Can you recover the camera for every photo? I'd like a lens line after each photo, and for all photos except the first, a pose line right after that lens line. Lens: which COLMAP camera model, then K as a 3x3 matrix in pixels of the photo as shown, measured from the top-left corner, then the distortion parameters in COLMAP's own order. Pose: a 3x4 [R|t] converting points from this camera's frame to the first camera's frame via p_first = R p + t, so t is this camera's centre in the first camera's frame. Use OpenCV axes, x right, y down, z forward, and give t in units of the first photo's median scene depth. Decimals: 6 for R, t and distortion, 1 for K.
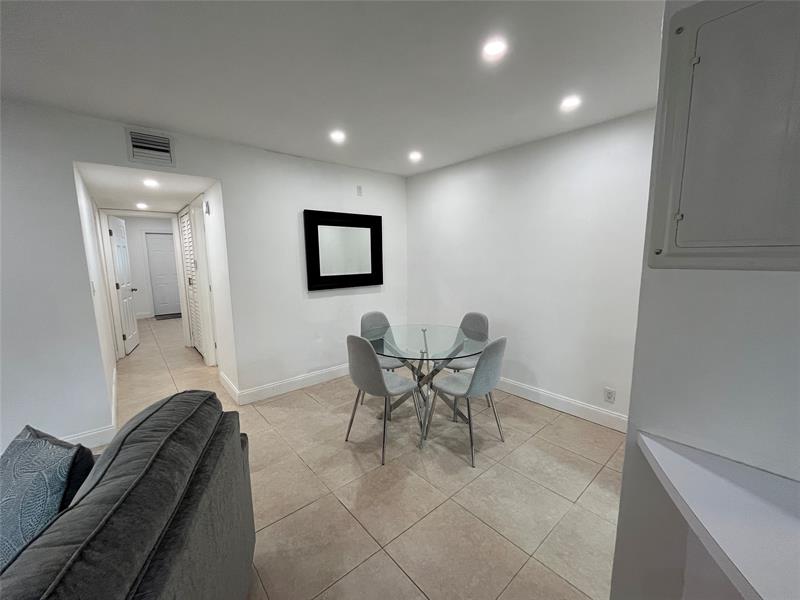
lens RADIAL K [[321.5, 0, 398.0], [0, 321.5, 301.1], [0, 0, 1]] dist [-0.001296, -0.000440]
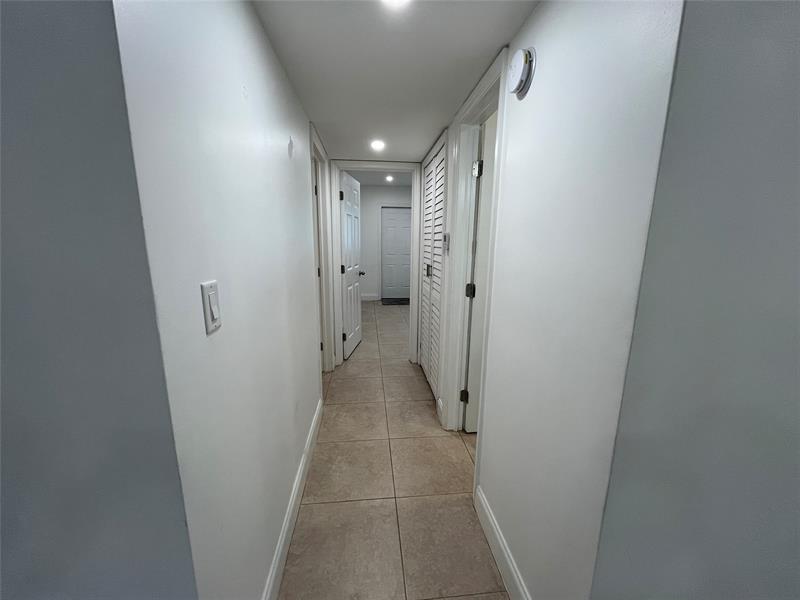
lens RADIAL K [[321.5, 0, 400.8], [0, 321.5, 300.6], [0, 0, 1]] dist [-0.001296, -0.000440]
pose [[0.822576, 0.128270, -0.553999, -0.335159], [-0.100819, 0.991690, 0.079914, -0.046962], [0.559646, -0.009881, 0.828673, 0.449898]]
